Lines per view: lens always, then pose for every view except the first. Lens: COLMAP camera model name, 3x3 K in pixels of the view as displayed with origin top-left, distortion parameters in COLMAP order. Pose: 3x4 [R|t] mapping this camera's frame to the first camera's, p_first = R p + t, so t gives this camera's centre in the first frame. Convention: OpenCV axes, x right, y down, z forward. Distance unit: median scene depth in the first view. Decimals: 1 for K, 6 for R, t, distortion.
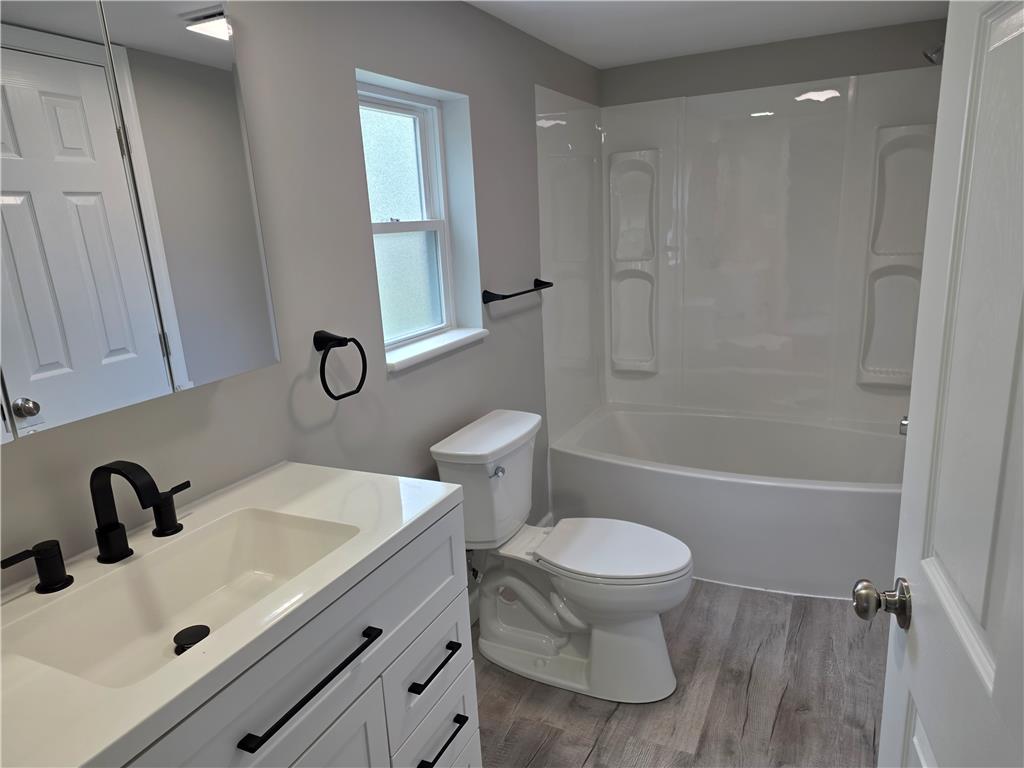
lens RADIAL K [[694.1, 0, 504.6], [0, 694.1, 387.2], [0, 0, 1]] dist [0.098192, -0.048188]
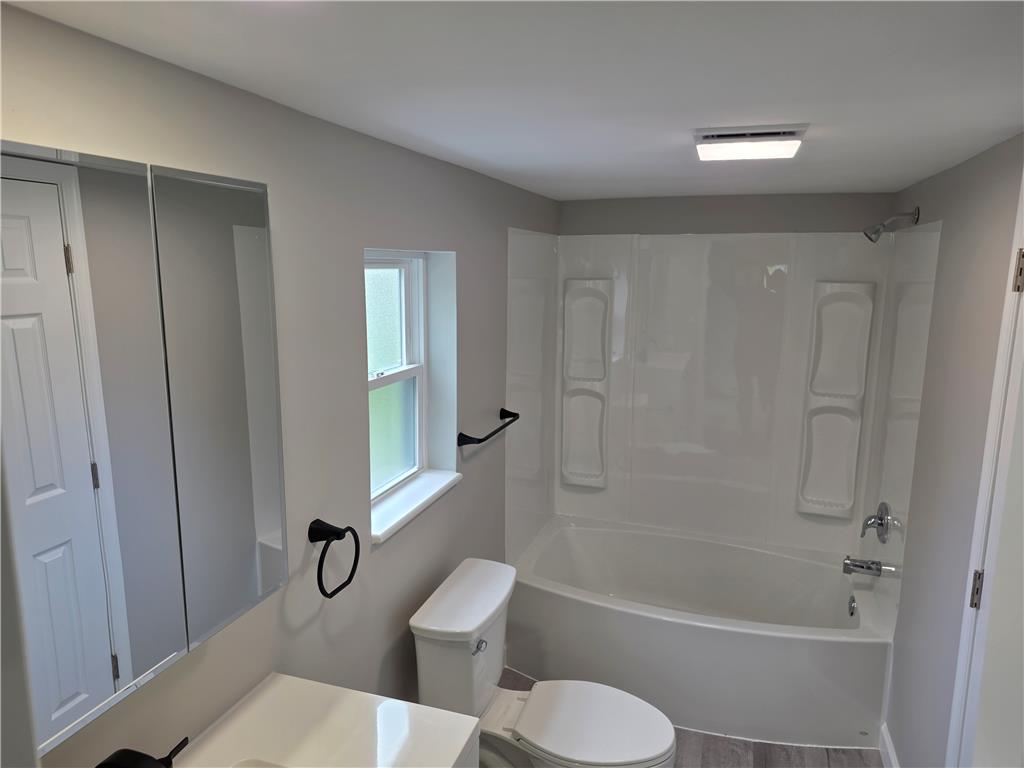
lens RADIAL K [[694.1, 0, 504.6], [0, 694.1, 387.2], [0, 0, 1]] dist [0.098192, -0.048188]
pose [[0.991204, 0.034464, 0.127779, -0.088477], [-0.024151, 0.996389, -0.081394, -0.119970], [-0.130123, 0.077592, 0.988457, 0.016953]]
